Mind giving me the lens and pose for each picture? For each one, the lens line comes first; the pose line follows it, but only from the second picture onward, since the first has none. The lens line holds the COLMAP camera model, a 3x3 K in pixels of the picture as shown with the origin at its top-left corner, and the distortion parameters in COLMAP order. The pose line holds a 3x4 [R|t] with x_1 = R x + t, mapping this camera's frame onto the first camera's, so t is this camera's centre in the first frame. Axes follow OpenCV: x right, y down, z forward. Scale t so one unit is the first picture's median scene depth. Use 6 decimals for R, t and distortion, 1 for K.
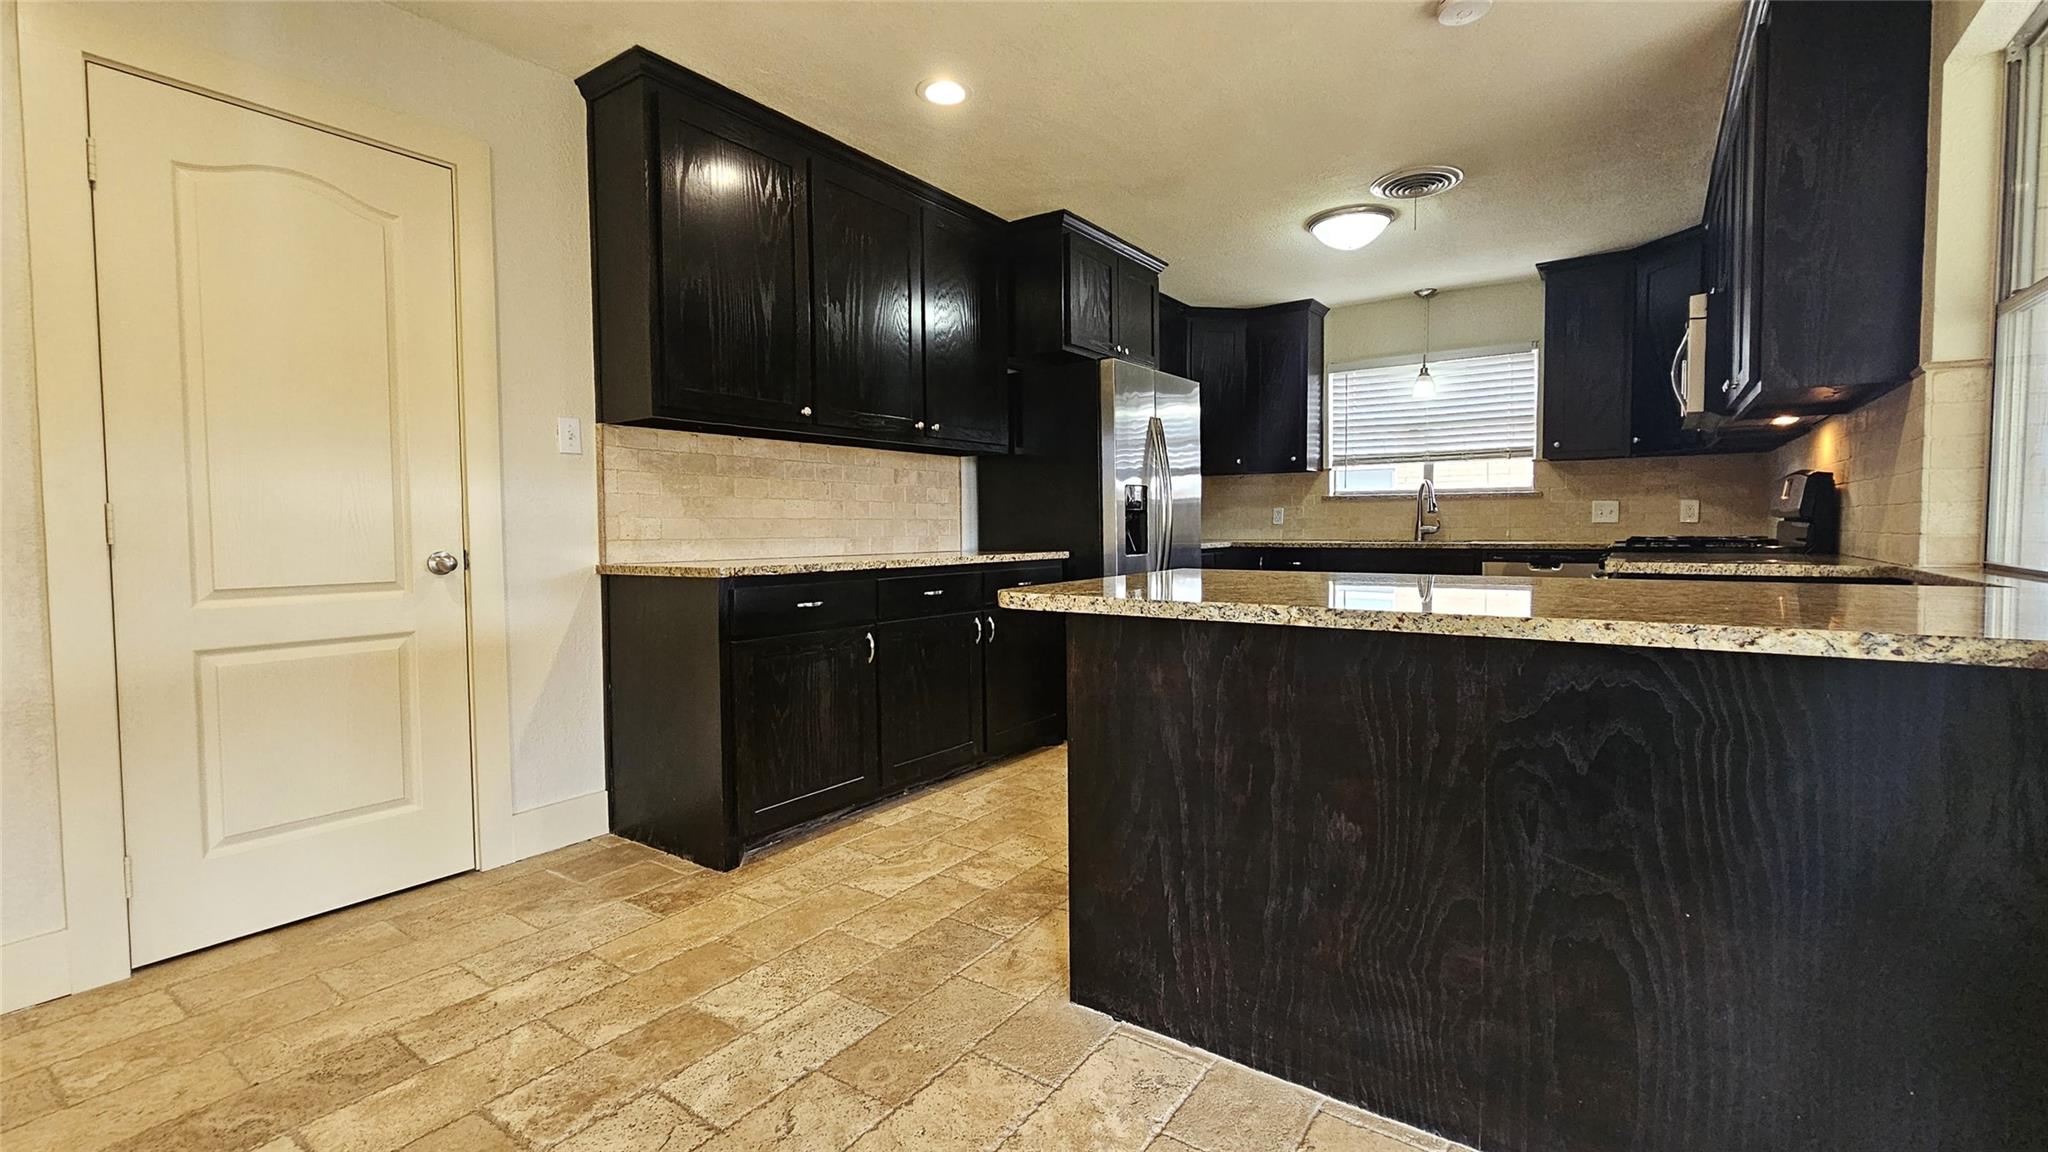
lens RADIAL K [[873.1, 0, 1023.7], [0, 873.1, 565.2], [0, 0, 1]] dist [0.000093, -0.000135]
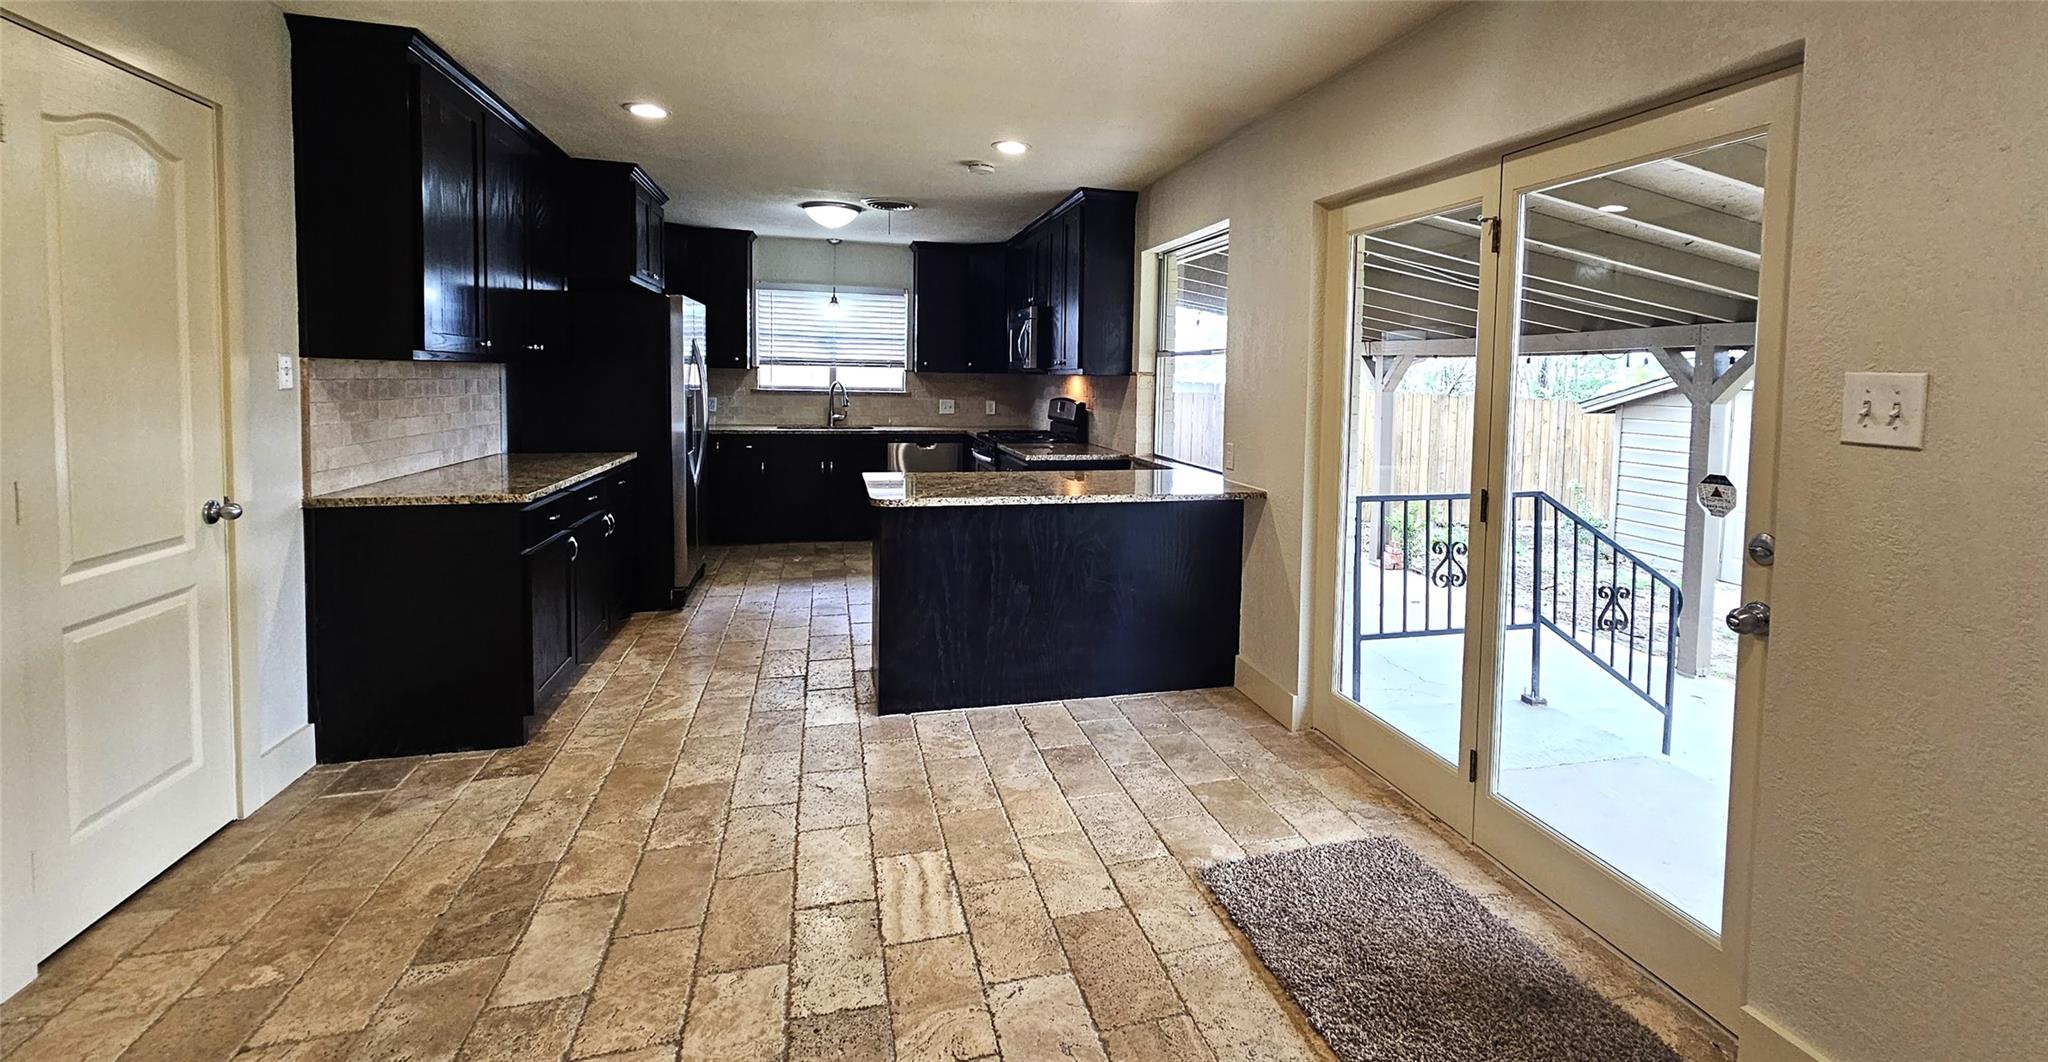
lens RADIAL K [[914.2, 0, 1104.1], [0, 914.2, 429.4], [0, 0, 1]] dist [-0.001957, -0.000598]
pose [[0.617060, -0.023741, 0.786558, -0.688673], [0.011052, 0.999708, 0.021504, -0.085581], [-0.786839, -0.004576, 0.617142, -0.337467]]
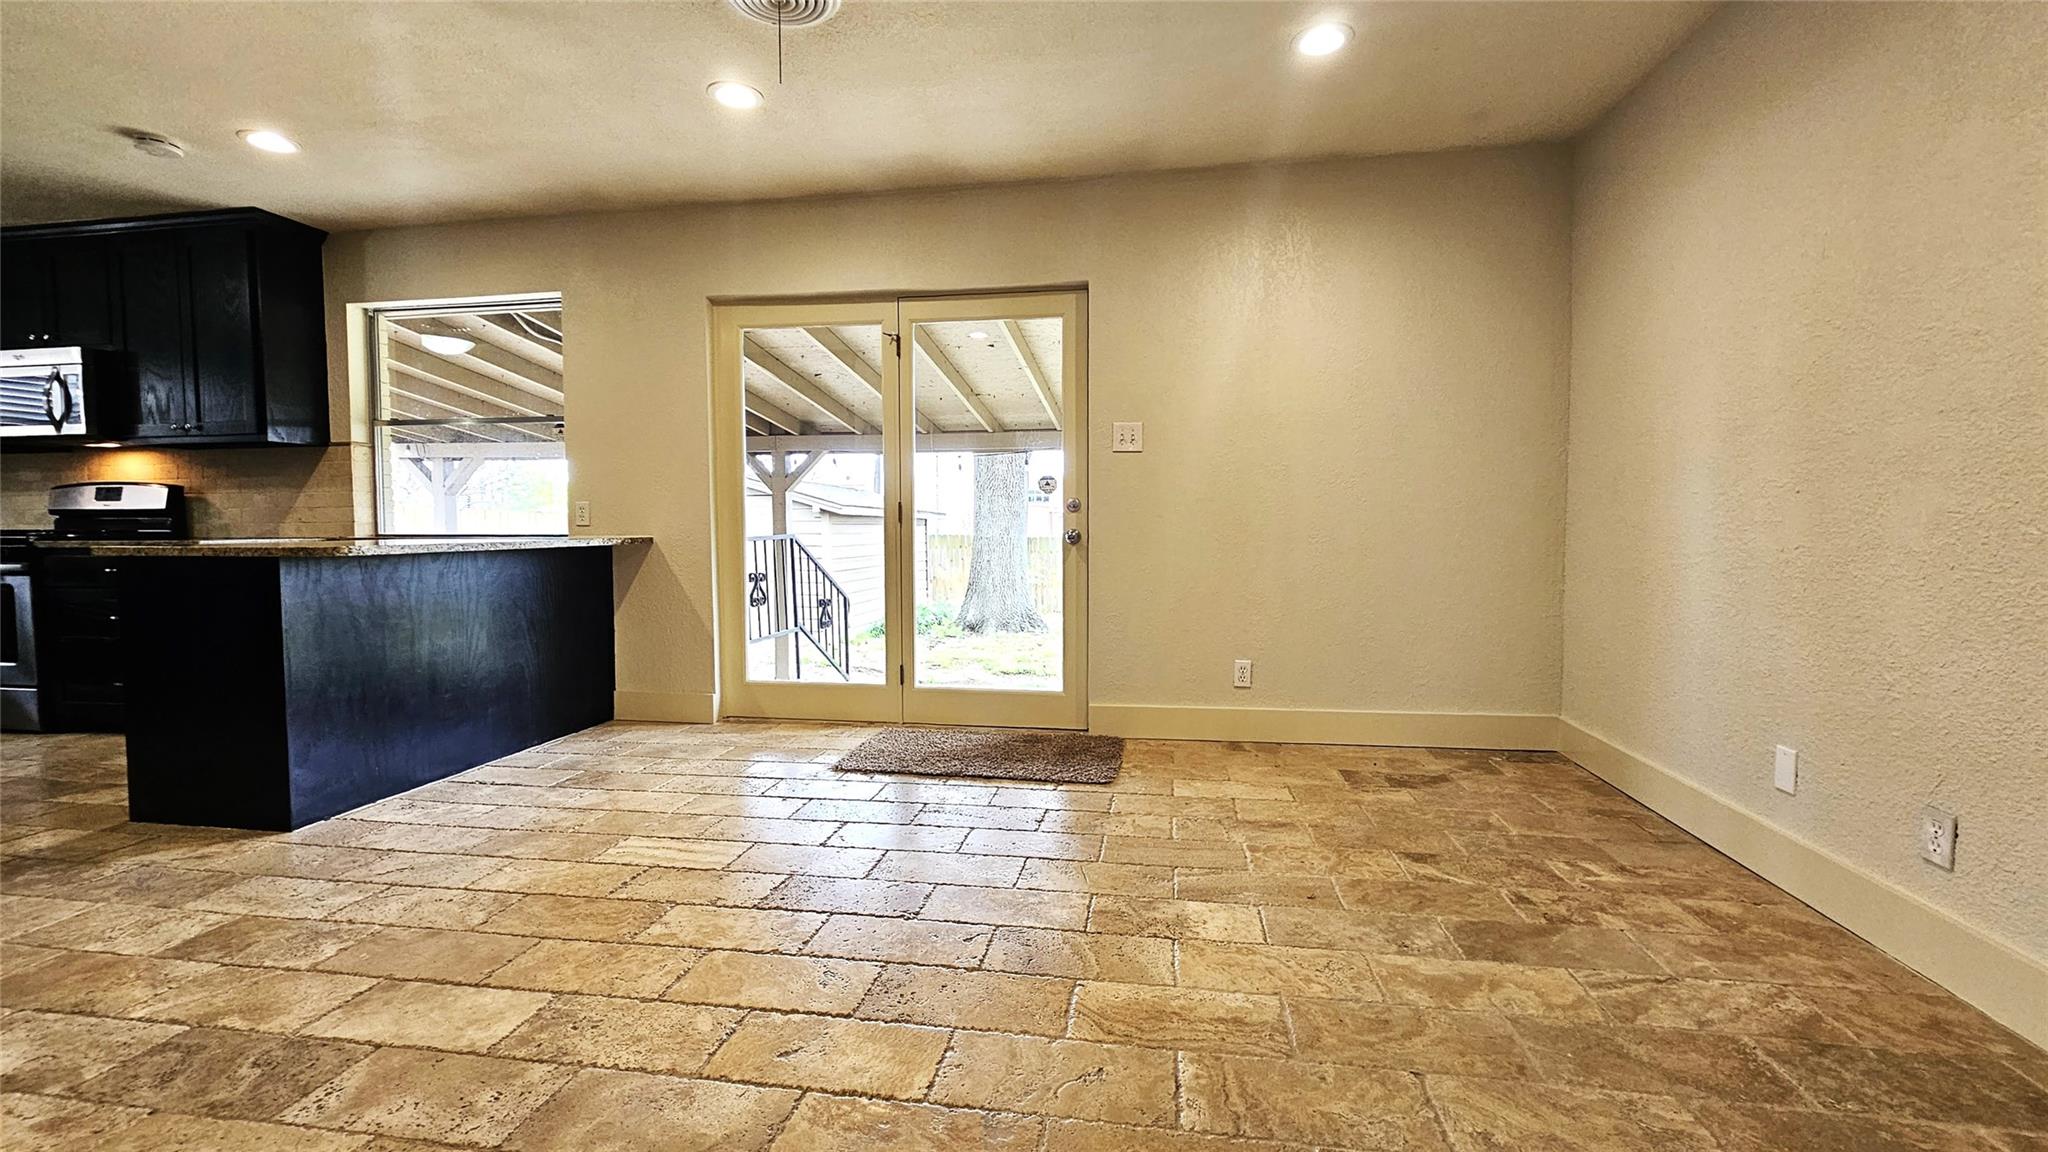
lens RADIAL K [[852.2, 0, 1038.4], [0, 852.2, 564.8], [0, 0, 1]] dist [-0.000919, -0.000110]
pose [[-0.434616, -0.032961, 0.900012, -1.048657], [0.050570, 0.996860, 0.060928, 0.016919], [-0.899195, 0.071994, -0.431585, 0.270269]]
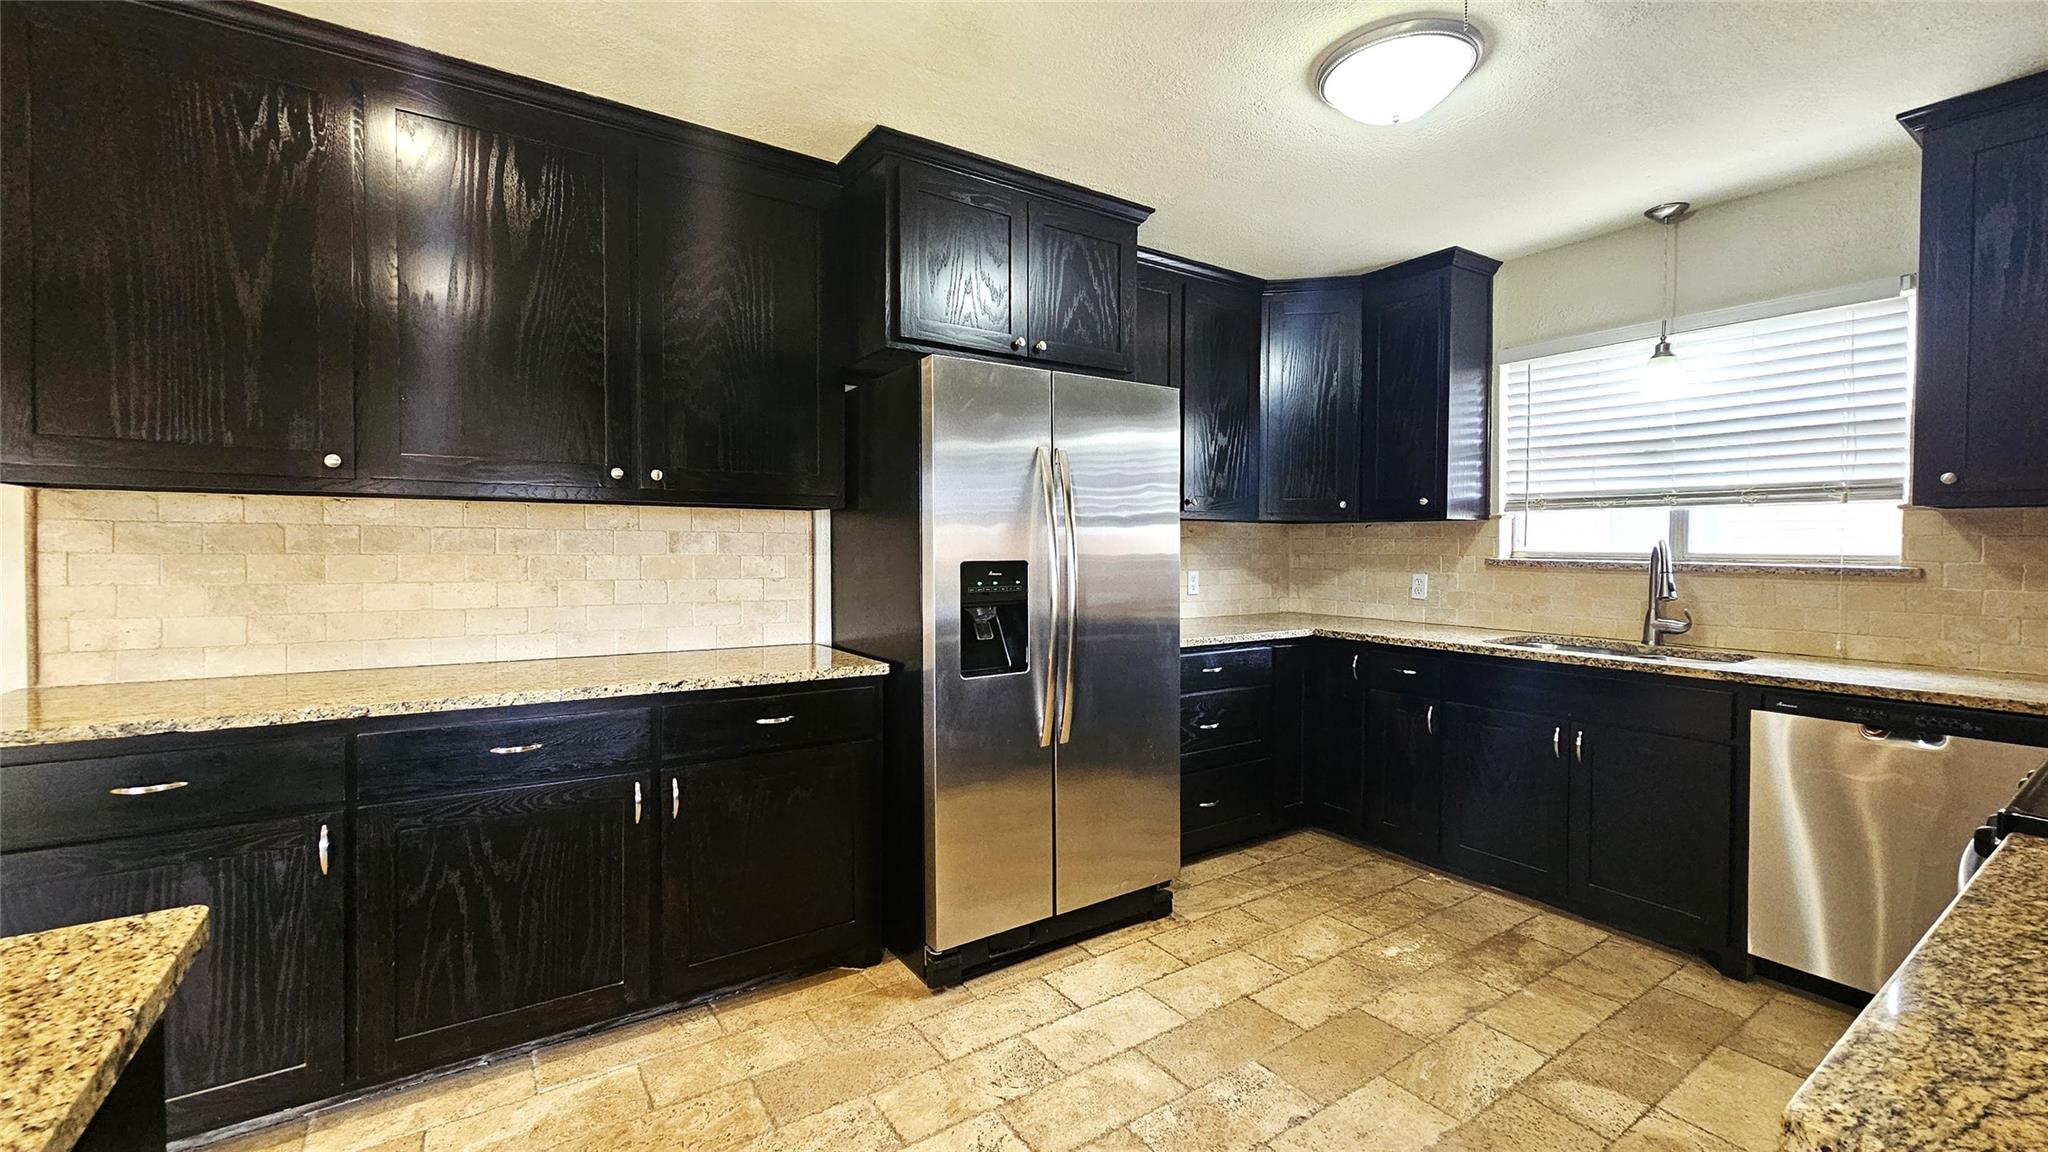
lens RADIAL K [[828.6, 0, 1025.5], [0, 828.6, 566.8], [0, 0, 1]] dist [-0.003472, -0.000316]
pose [[0.935000, 0.022790, -0.353916, 0.461552], [-0.029658, 0.999462, -0.013993, -0.104964], [0.353406, 0.023580, 0.935173, 0.615218]]
